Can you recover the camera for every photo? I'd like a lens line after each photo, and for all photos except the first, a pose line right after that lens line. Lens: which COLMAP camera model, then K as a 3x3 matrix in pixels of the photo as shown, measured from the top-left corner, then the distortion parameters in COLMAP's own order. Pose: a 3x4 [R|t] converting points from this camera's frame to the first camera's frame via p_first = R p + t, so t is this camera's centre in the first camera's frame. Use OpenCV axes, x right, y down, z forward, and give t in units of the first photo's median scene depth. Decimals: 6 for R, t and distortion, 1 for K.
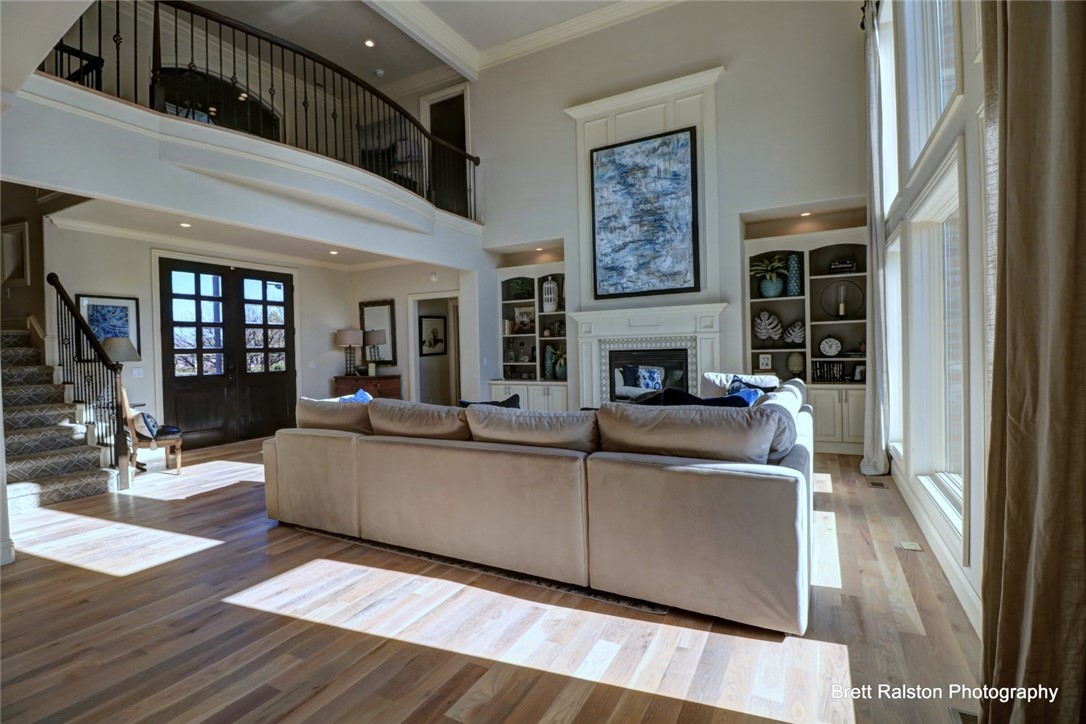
lens RADIAL K [[493.6, 0, 548.4], [0, 493.6, 357.1], [0, 0, 1]] dist [-0.026584, -0.003867]
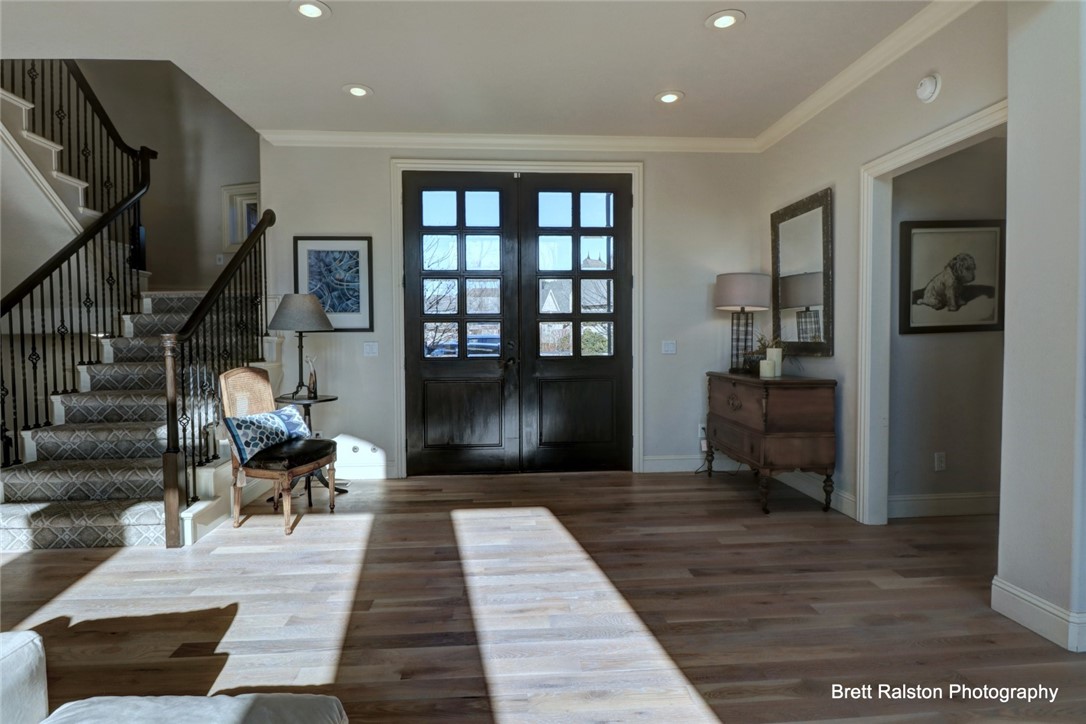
lens RADIAL K [[566.4, 0, 547.9], [0, 566.4, 354.4], [0, 0, 1]] dist [-0.000158, -0.000172]
pose [[0.520384, 0.046398, -0.852671, -0.049317], [-0.018410, 0.998900, 0.043120, 0.000904], [0.853734, -0.006741, 0.520666, 0.748280]]
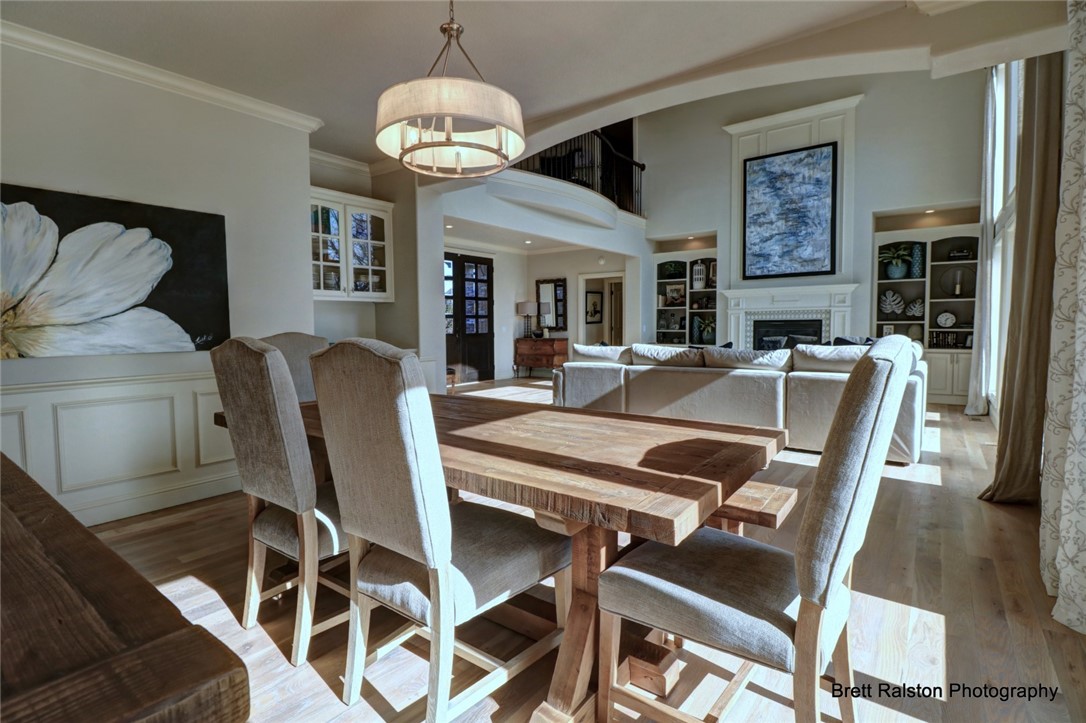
lens RADIAL K [[493.6, 0, 551.5], [0, 493.6, 355.2], [0, 0, 1]] dist [-0.026584, -0.003867]
pose [[0.985208, 0.027573, -0.169130, -0.175015], [-0.019563, 0.998615, 0.048846, 0.024840], [0.170243, -0.044815, 0.984383, -0.335942]]
